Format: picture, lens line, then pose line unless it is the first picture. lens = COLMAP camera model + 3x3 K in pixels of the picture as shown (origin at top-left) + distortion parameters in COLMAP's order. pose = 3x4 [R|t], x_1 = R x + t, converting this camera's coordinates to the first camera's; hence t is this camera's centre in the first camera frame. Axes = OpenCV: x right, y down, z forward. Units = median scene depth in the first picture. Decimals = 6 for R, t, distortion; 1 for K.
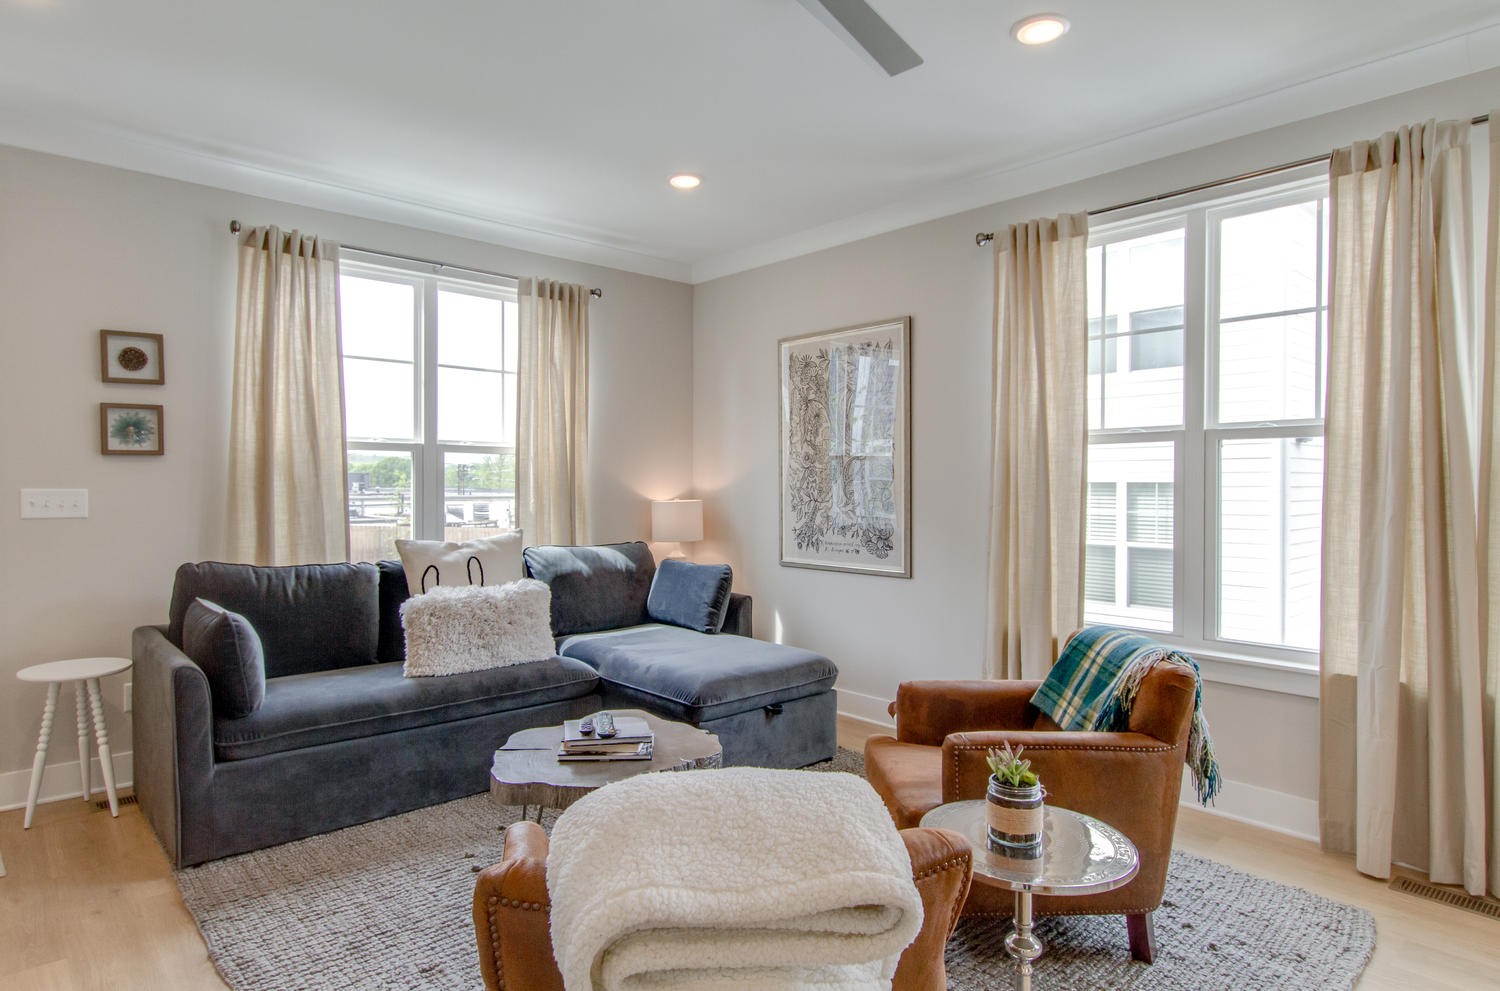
lens RADIAL K [[842.7, 0, 750.0], [0, 842.7, 495.5], [0, 0, 1]] dist [-0.005033, -0.000280]
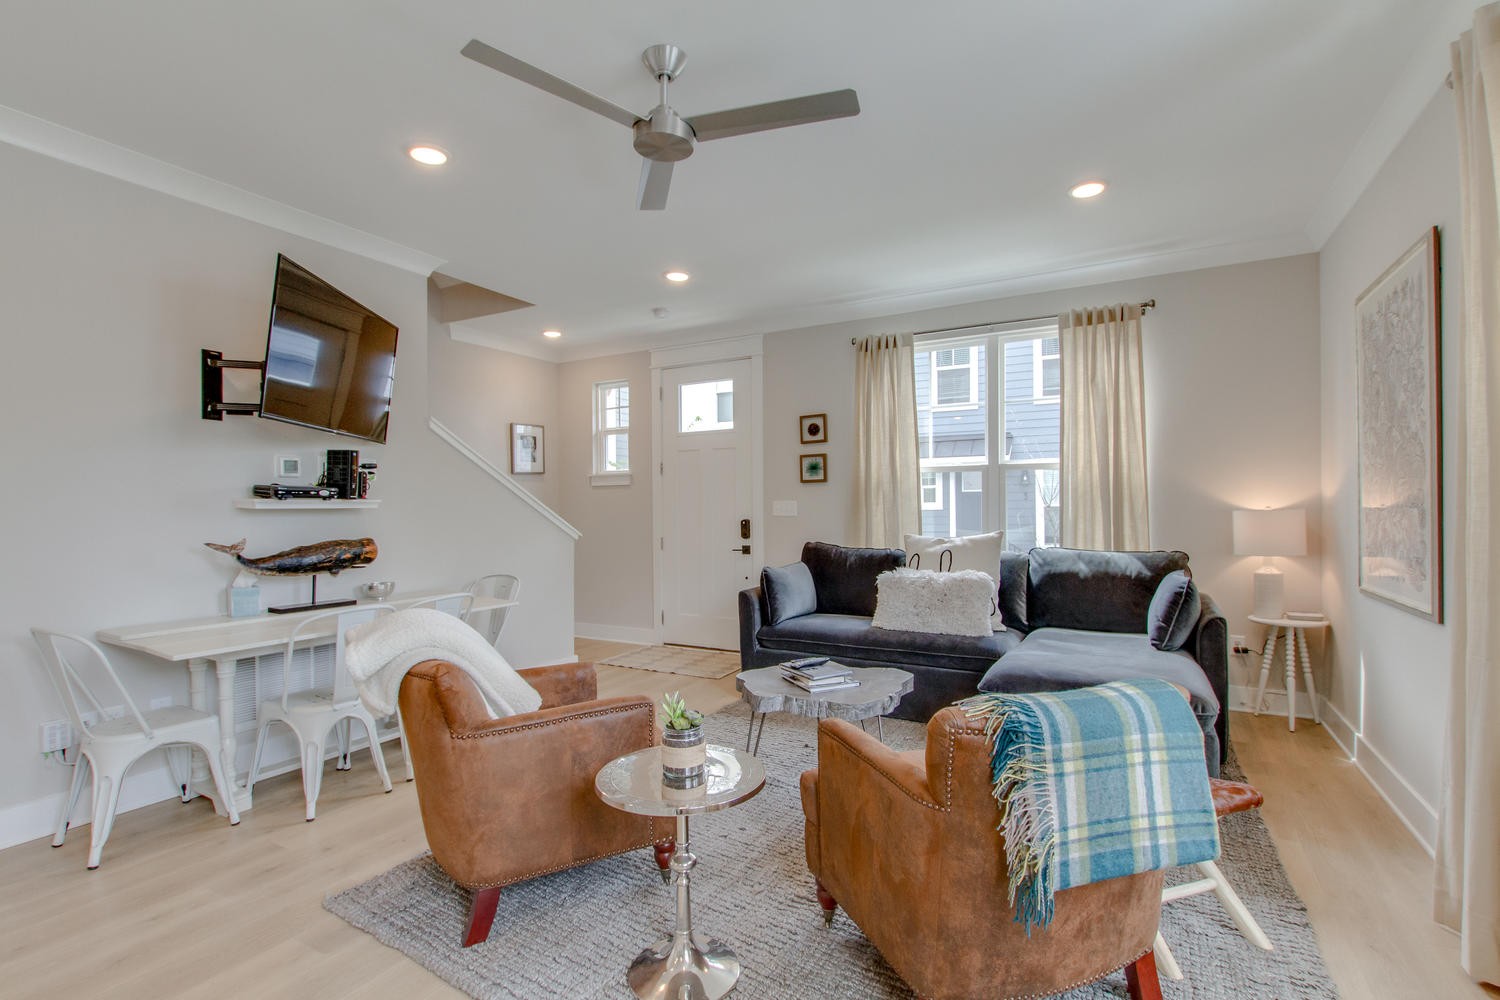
lens RADIAL K [[696.2, 0, 754.3], [0, 696.2, 515.0], [0, 0, 1]] dist [-0.002258, -0.001052]
pose [[0.309287, 0.008453, -0.950931, 0.615271], [-0.003810, 0.999963, 0.007650, 0.011268], [0.950961, 0.001257, 0.309308, 0.378031]]
